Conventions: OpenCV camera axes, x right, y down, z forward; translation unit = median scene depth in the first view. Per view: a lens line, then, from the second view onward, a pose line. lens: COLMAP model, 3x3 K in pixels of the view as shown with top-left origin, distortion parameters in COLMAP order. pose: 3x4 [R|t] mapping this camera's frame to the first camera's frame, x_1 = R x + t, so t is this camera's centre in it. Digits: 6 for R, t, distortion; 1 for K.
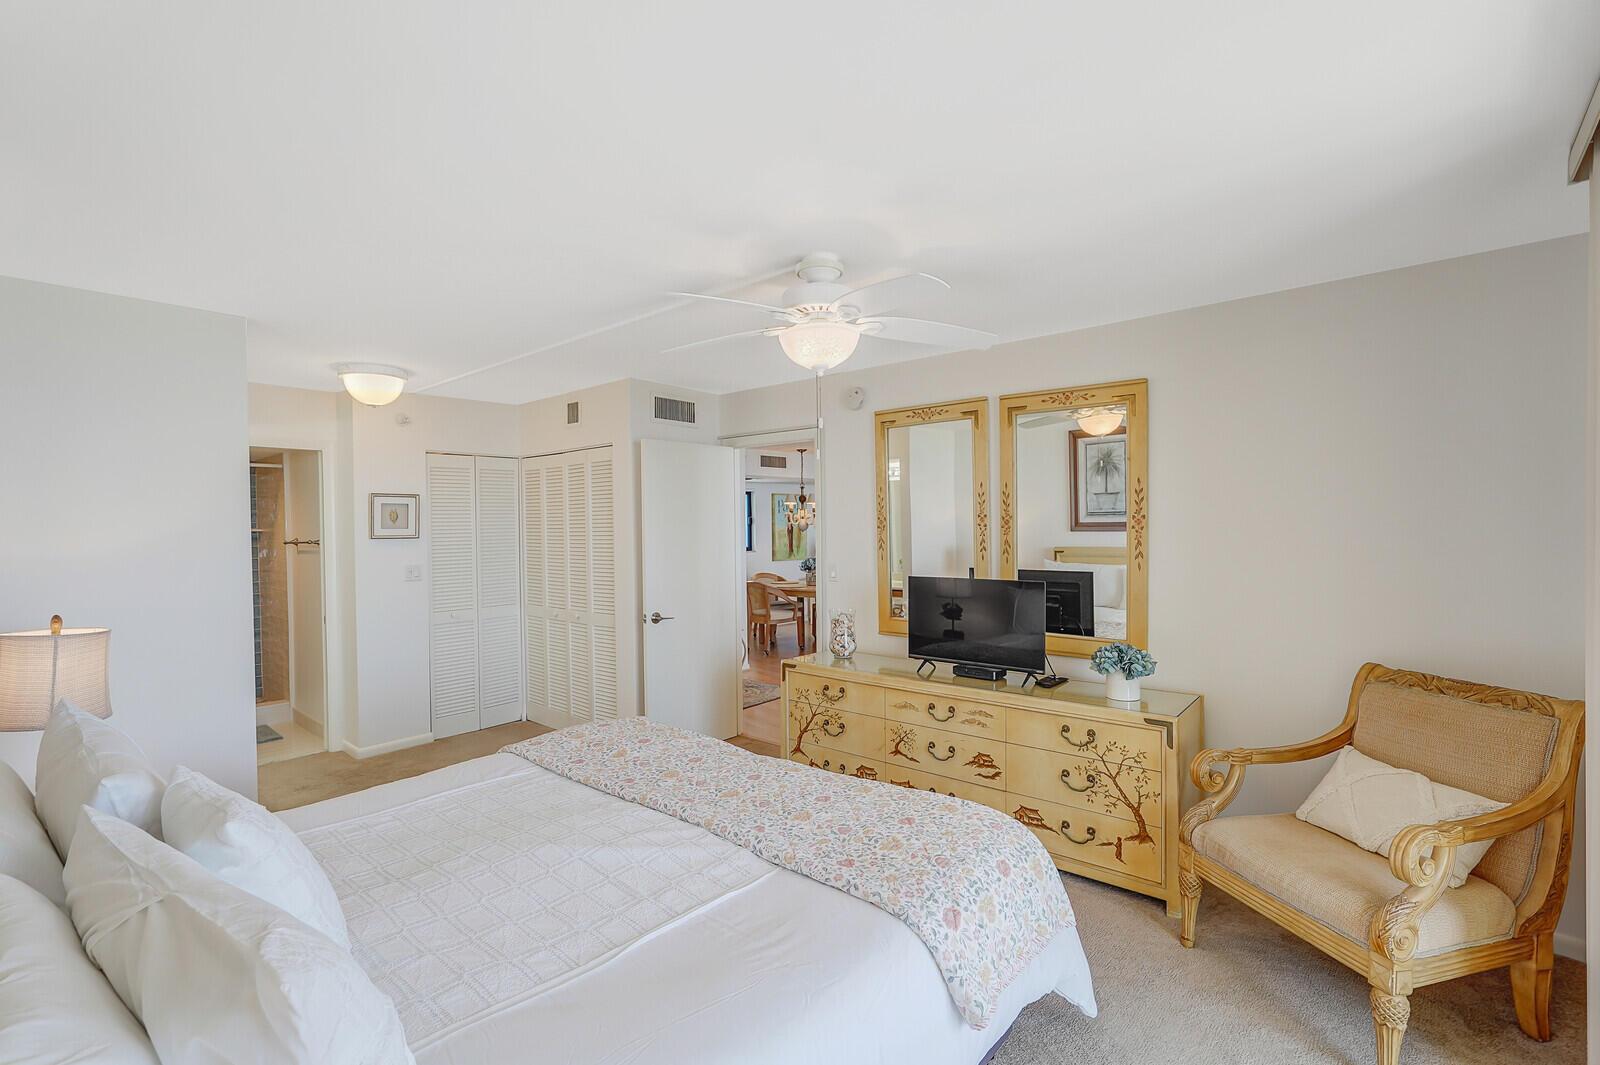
lens RADIAL K [[715.2, 0, 801.8], [0, 715.2, 521.3], [0, 0, 1]] dist [-0.019223, 0.000198]
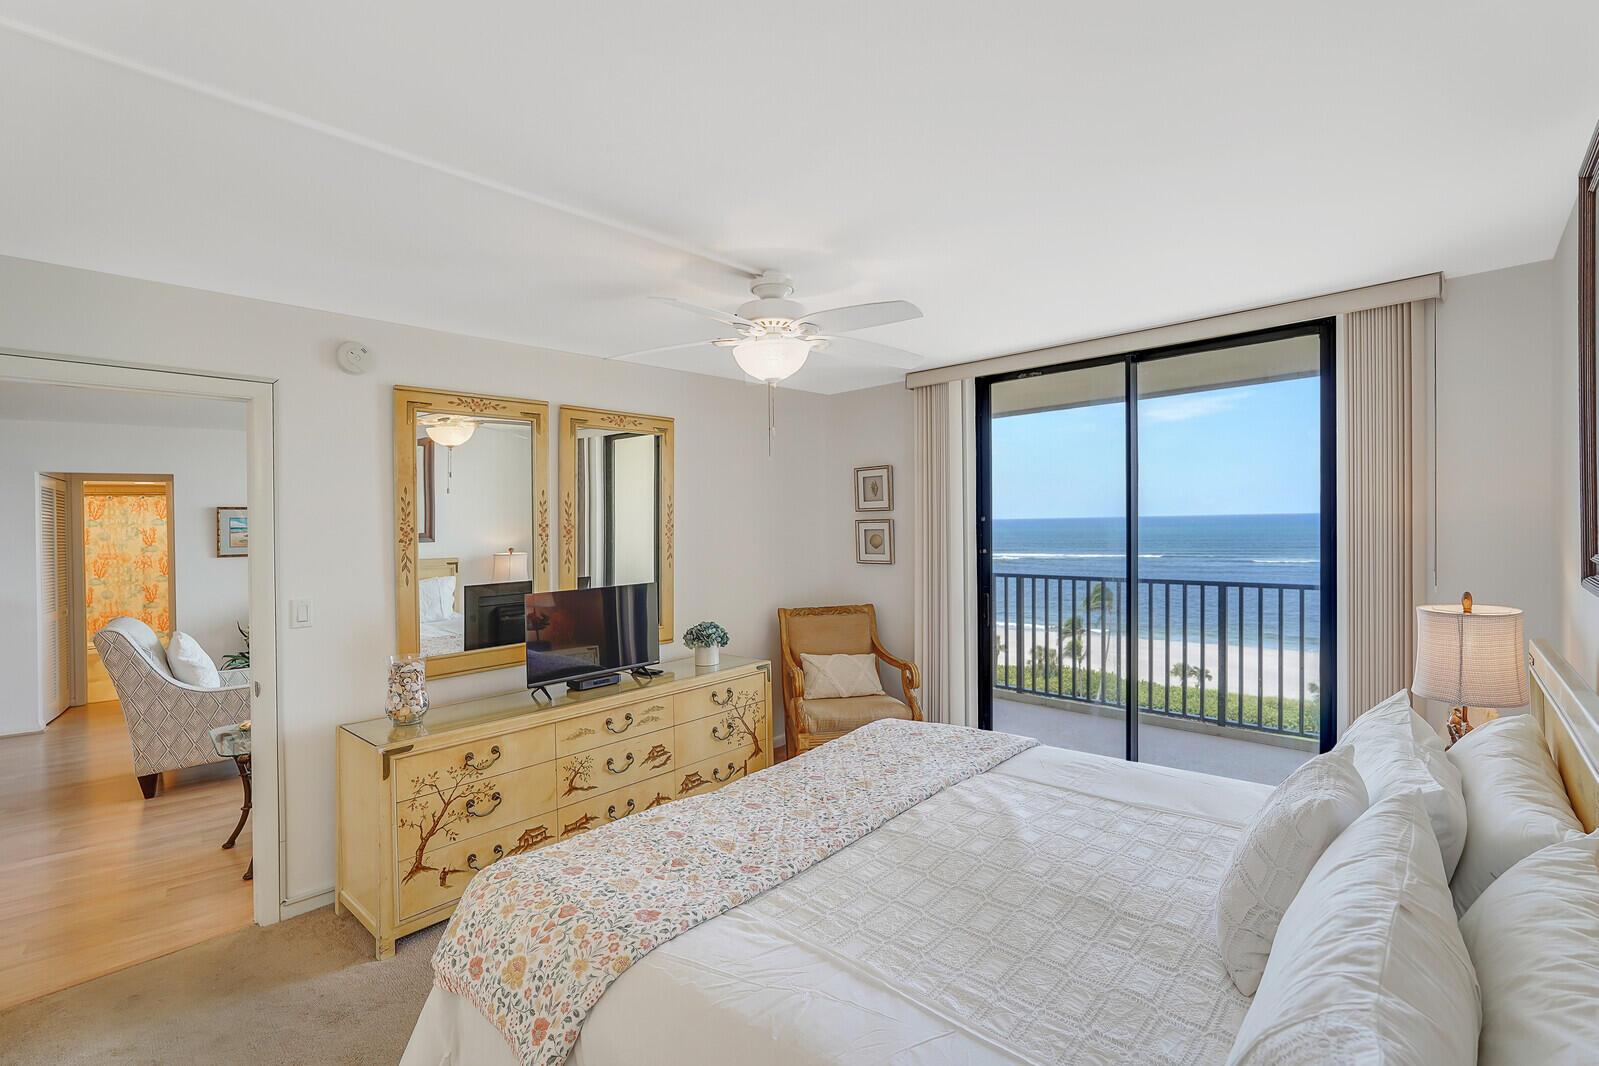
lens RADIAL K [[714.7, 0, 801.3], [0, 714.7, 521.8], [0, 0, 1]] dist [-0.019223, 0.000198]
pose [[0.037051, 0.010558, 0.999258, -0.790284], [0.016597, 0.999800, -0.011179, 0.004502], [-0.999176, 0.016999, 0.036868, 0.716169]]
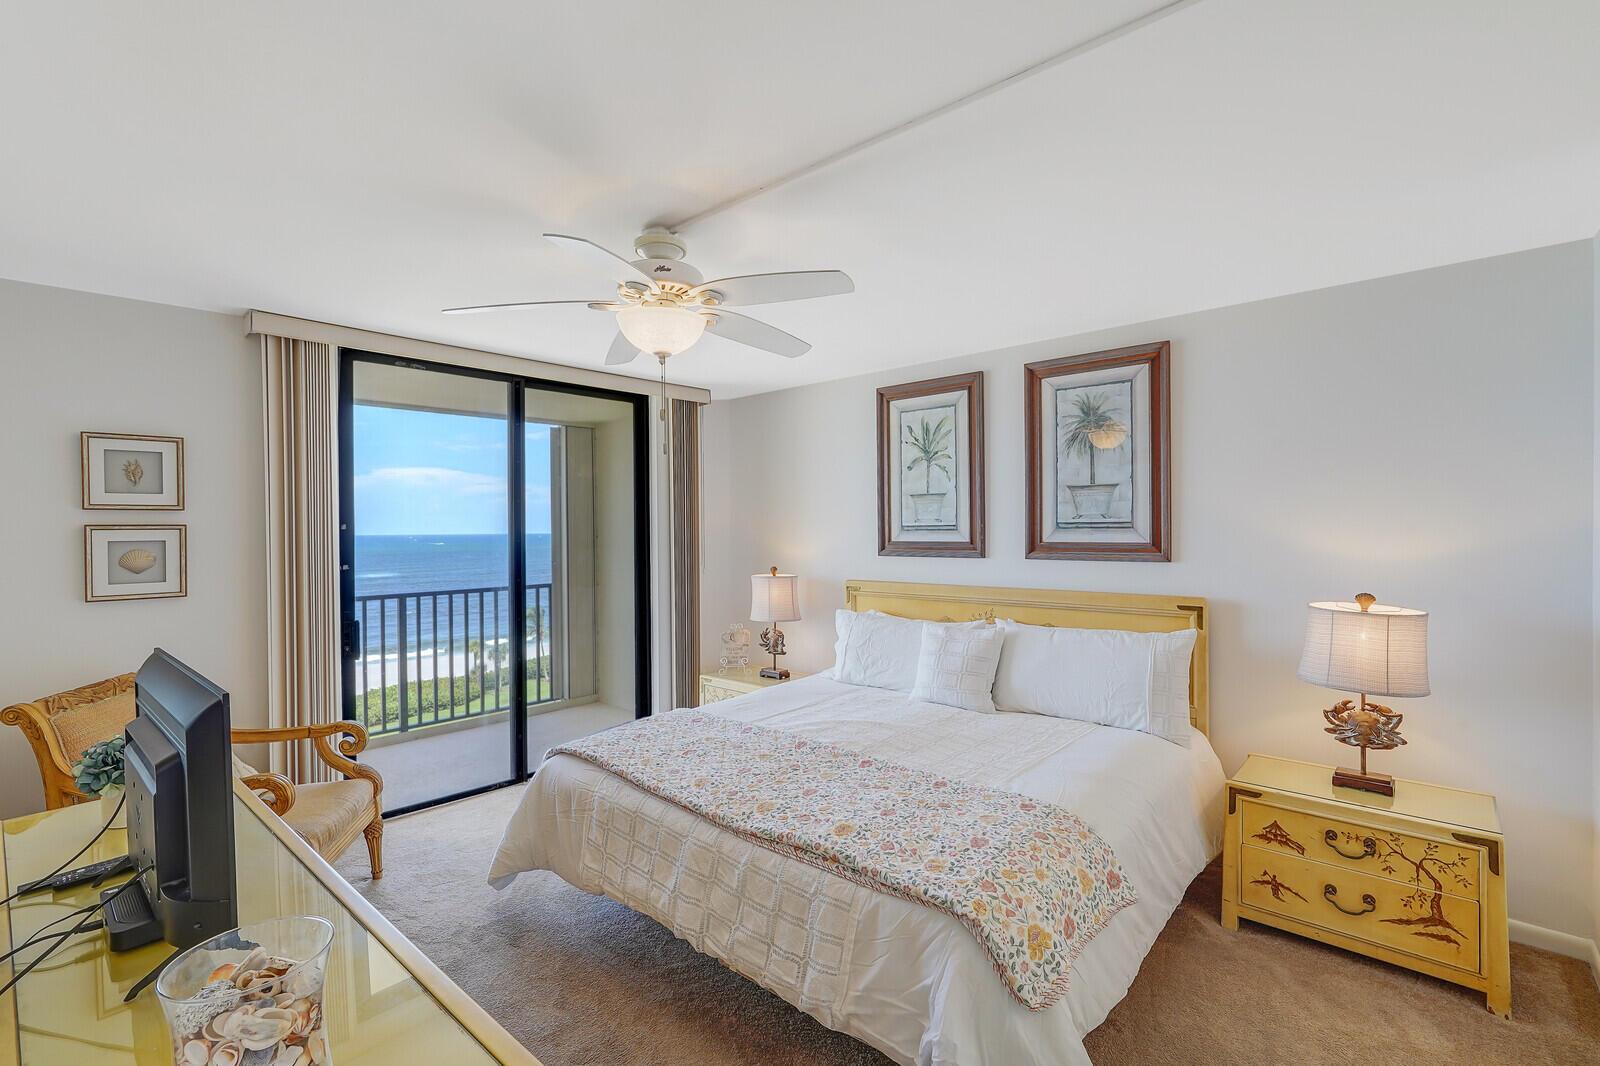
lens RADIAL K [[711.8, 0, 798.3], [0, 711.8, 547.0], [0, 0, 1]] dist [-0.001594, -0.000150]
pose [[-0.999693, 0.017525, 0.017515, -0.122926], [0.017877, 0.999637, 0.020180, 0.010105], [-0.017155, 0.020486, -0.999643, 1.482900]]
